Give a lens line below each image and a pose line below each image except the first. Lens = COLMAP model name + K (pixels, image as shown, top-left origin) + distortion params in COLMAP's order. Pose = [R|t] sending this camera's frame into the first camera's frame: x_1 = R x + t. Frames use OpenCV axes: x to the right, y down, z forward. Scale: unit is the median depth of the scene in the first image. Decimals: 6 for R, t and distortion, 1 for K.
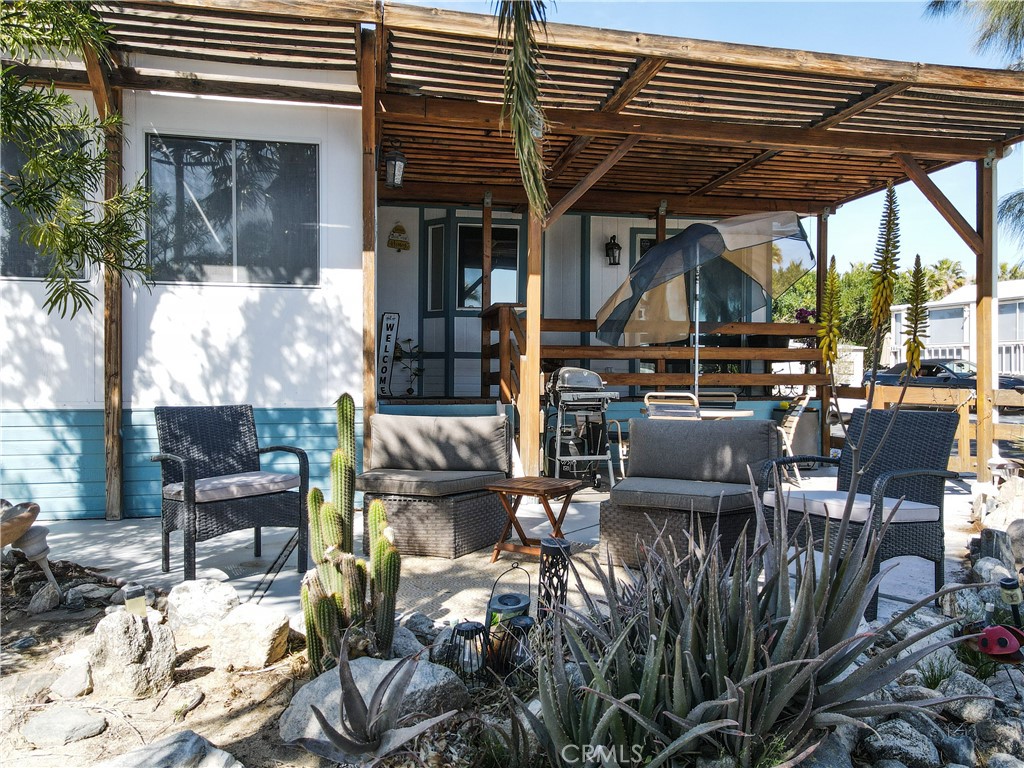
lens RADIAL K [[737.8, 0, 510.6], [0, 737.8, 383.0], [0, 0, 1]] dist [0.022270, -0.002237]
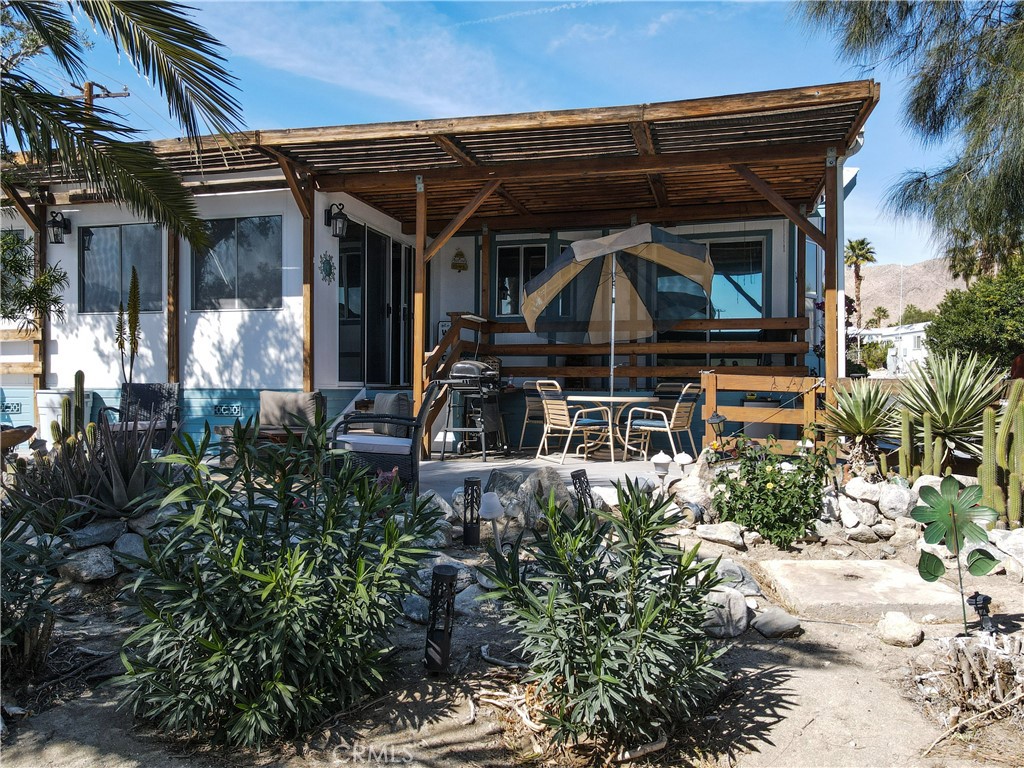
lens RADIAL K [[737.8, 0, 515.3], [0, 737.8, 383.9], [0, 0, 1]] dist [0.022270, -0.002237]
pose [[0.903724, 0.000754, -0.428114, 0.833395], [-0.001248, 0.999999, -0.000873, 0.023319], [0.428113, 0.001324, 0.903724, -0.163199]]
